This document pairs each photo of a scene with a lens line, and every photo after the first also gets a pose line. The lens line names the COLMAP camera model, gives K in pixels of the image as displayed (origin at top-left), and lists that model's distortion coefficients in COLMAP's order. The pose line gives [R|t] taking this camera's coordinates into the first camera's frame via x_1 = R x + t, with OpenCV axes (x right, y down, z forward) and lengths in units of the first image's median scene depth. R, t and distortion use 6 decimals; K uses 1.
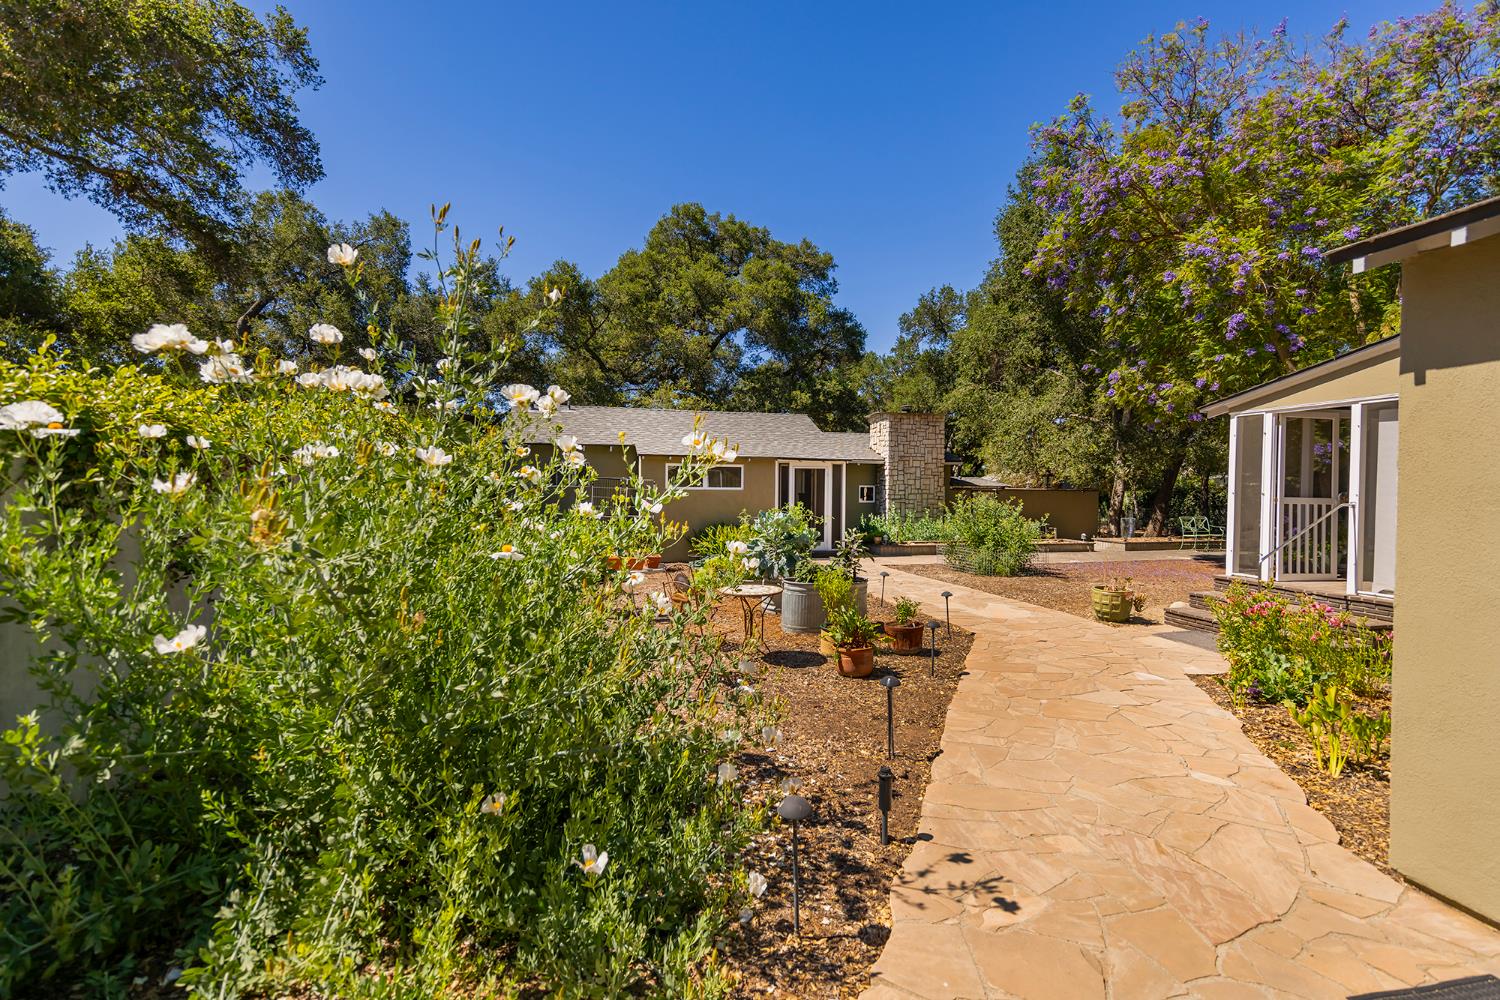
lens RADIAL K [[665.0, 0, 754.2], [0, 665.0, 495.5], [0, 0, 1]] dist [0.003403, 0.000285]
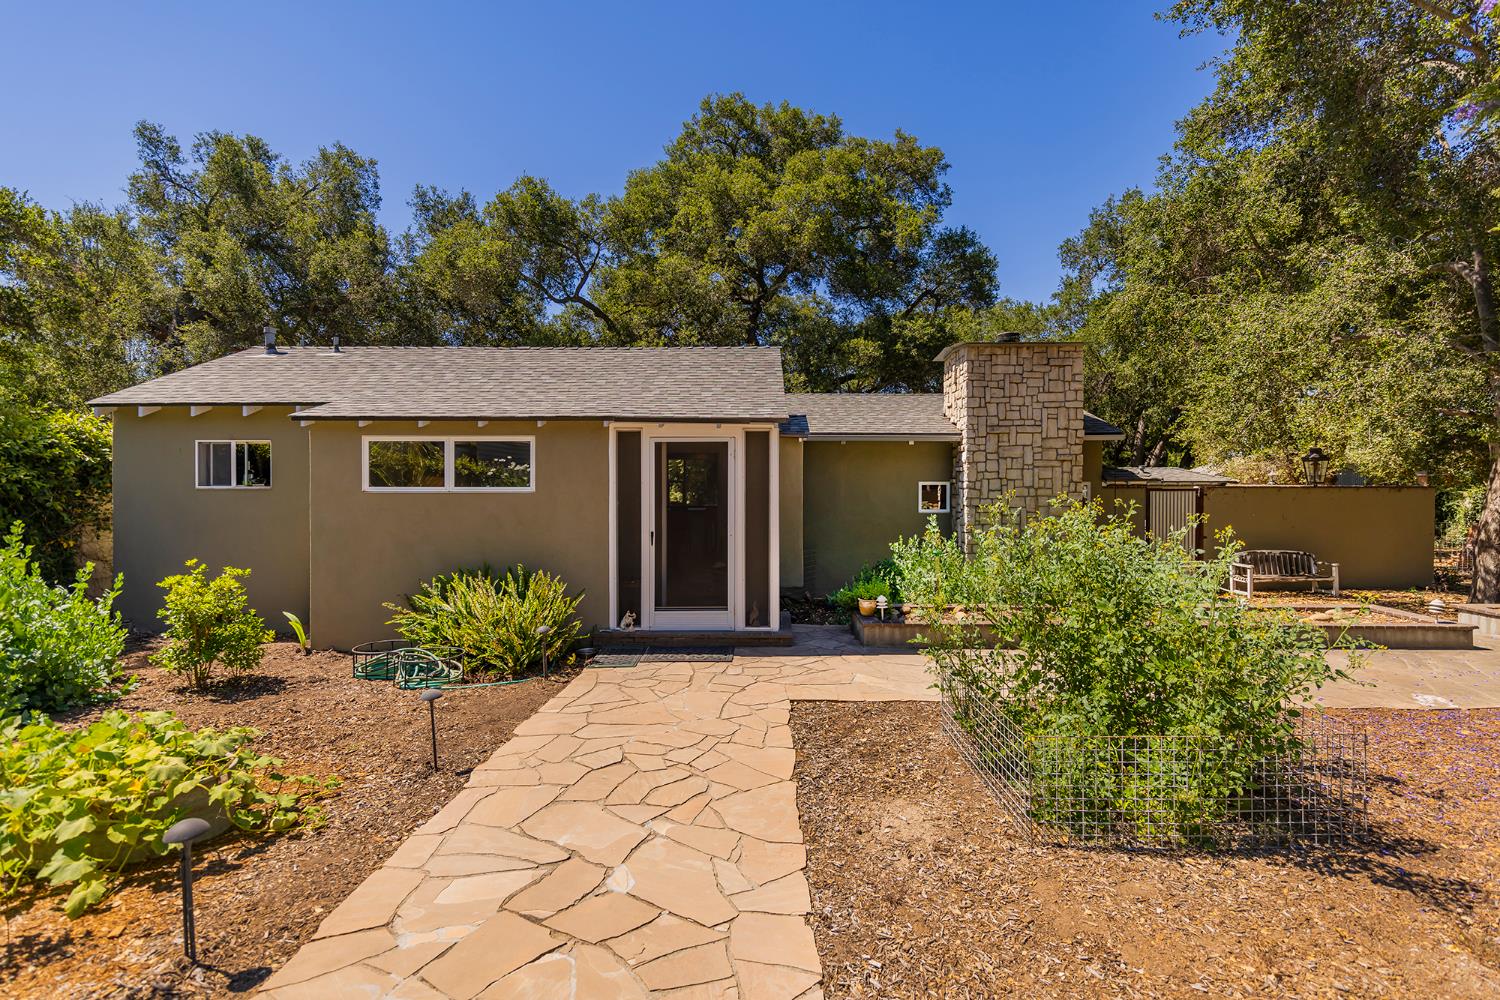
lens RADIAL K [[694.5, 0, 757.1], [0, 694.5, 494.0], [0, 0, 1]] dist [0.010447, -0.000175]
pose [[0.969664, -0.006487, -0.244354, 0.135761], [0.005466, 0.999973, -0.004853, -0.002276], [0.244379, 0.003370, 0.969674, 0.324666]]
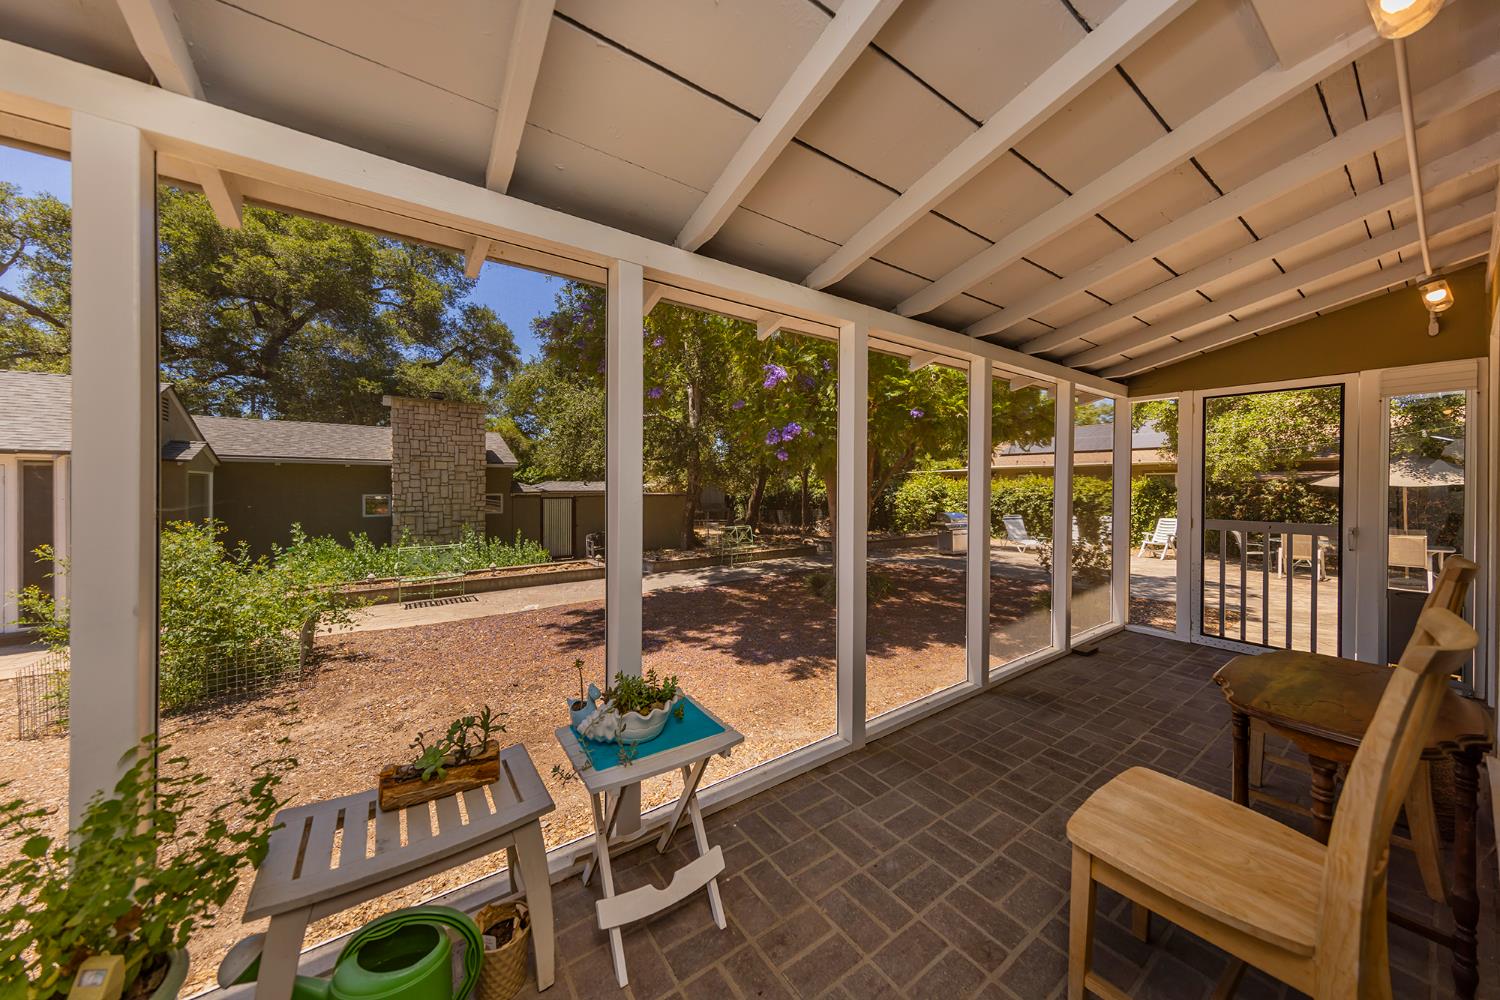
lens RADIAL K [[506.5, 0, 760.2], [0, 506.5, 490.8], [0, 0, 1]] dist [0.000923, 0.000049]
pose [[0.920029, -0.013219, 0.391627, 0.278931], [0.016583, 0.999849, -0.005209, -0.007115], [-0.391499, 0.011287, 0.920109, 0.242036]]
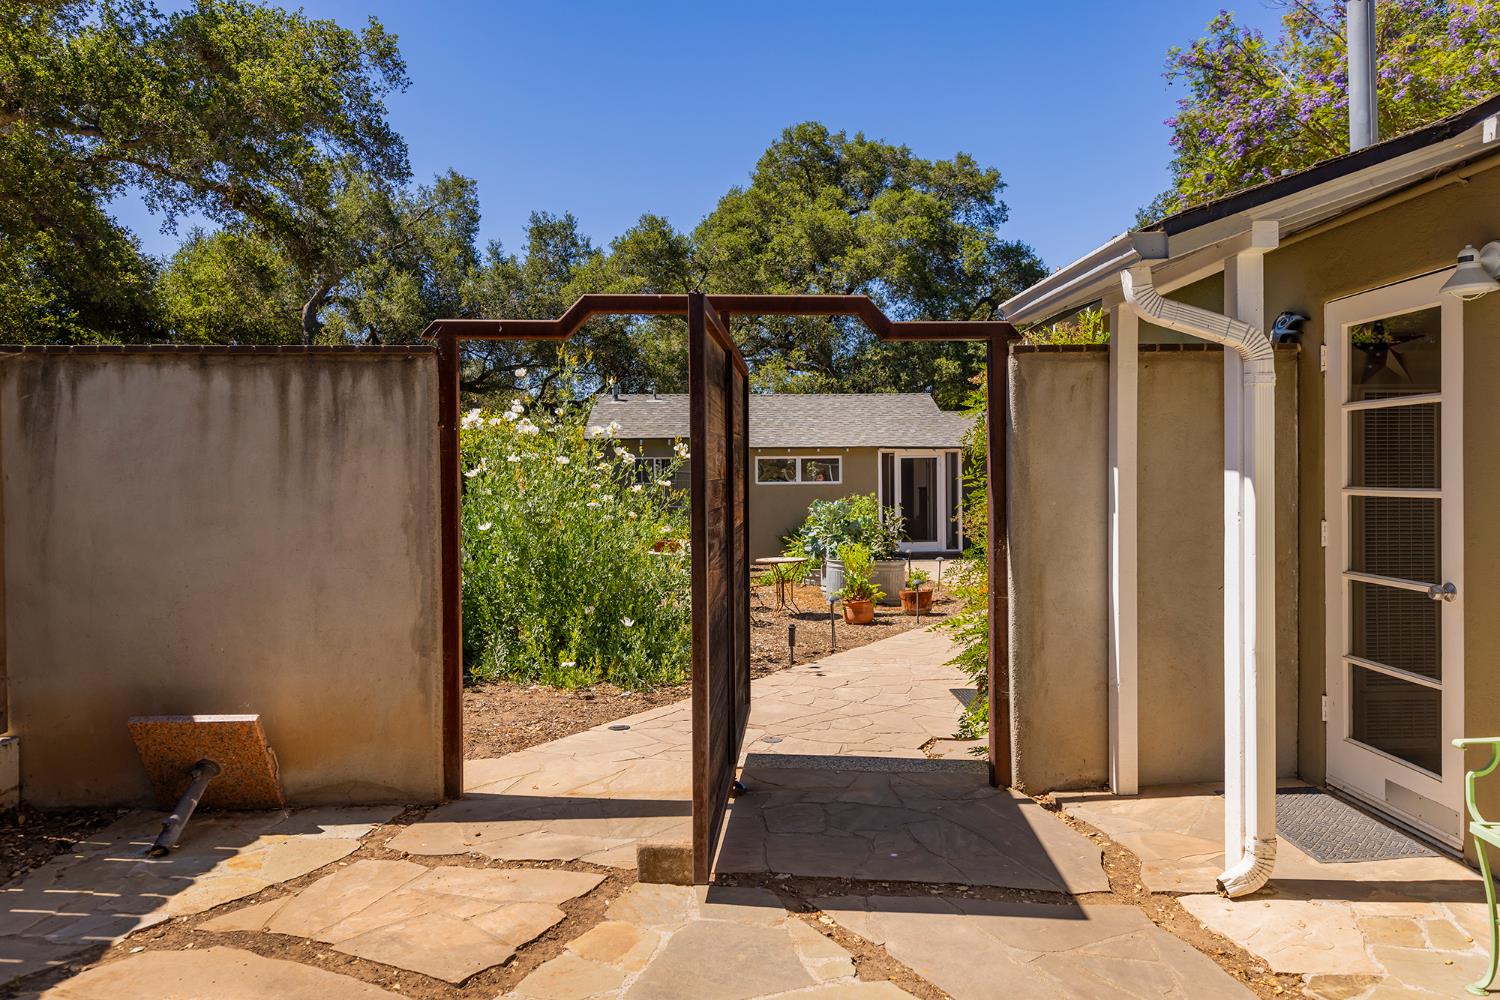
lens RADIAL K [[986.9, 0, 750.9], [0, 986.9, 498.3], [0, 0, 1]] dist [0.002280, -0.000056]
pose [[0.980998, -0.016534, -0.193314, 0.067147], [0.016051, 0.999863, -0.004066, 0.008107], [0.193355, 0.000886, 0.981128, -0.182129]]
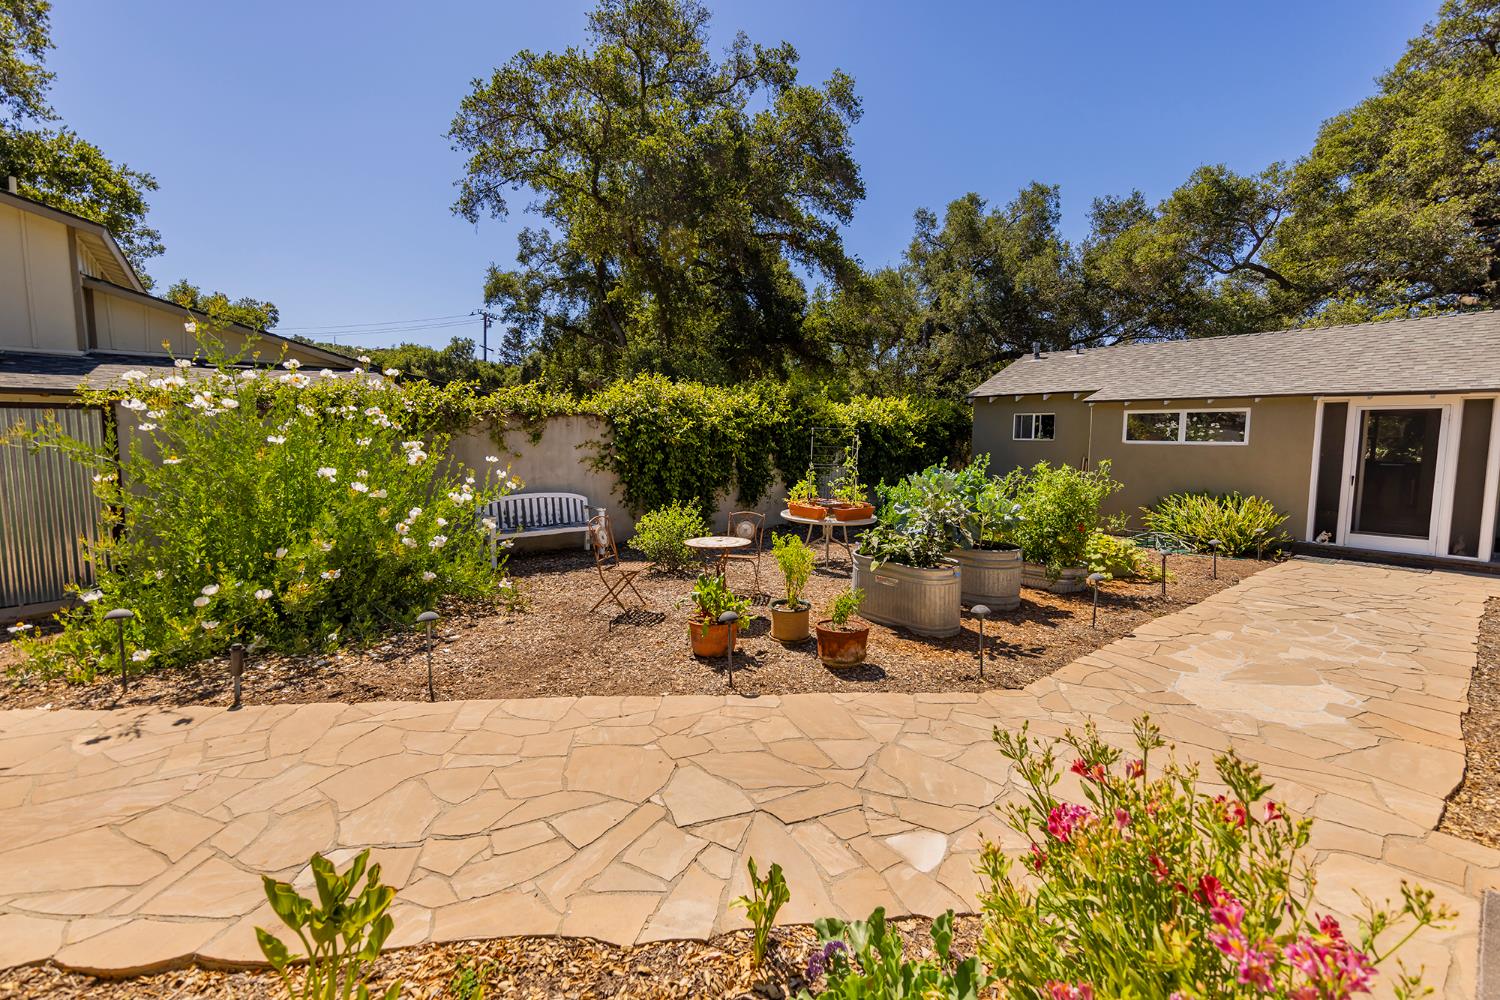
lens RADIAL K [[625.9, 0, 755.2], [0, 625.9, 486.7], [0, 0, 1]] dist [0.008472, 0.000094]
pose [[0.443500, 0.068603, -0.893645, 0.187677], [-0.019385, 0.997567, 0.066960, 0.000238], [0.896065, -0.012373, 0.443751, 0.148805]]
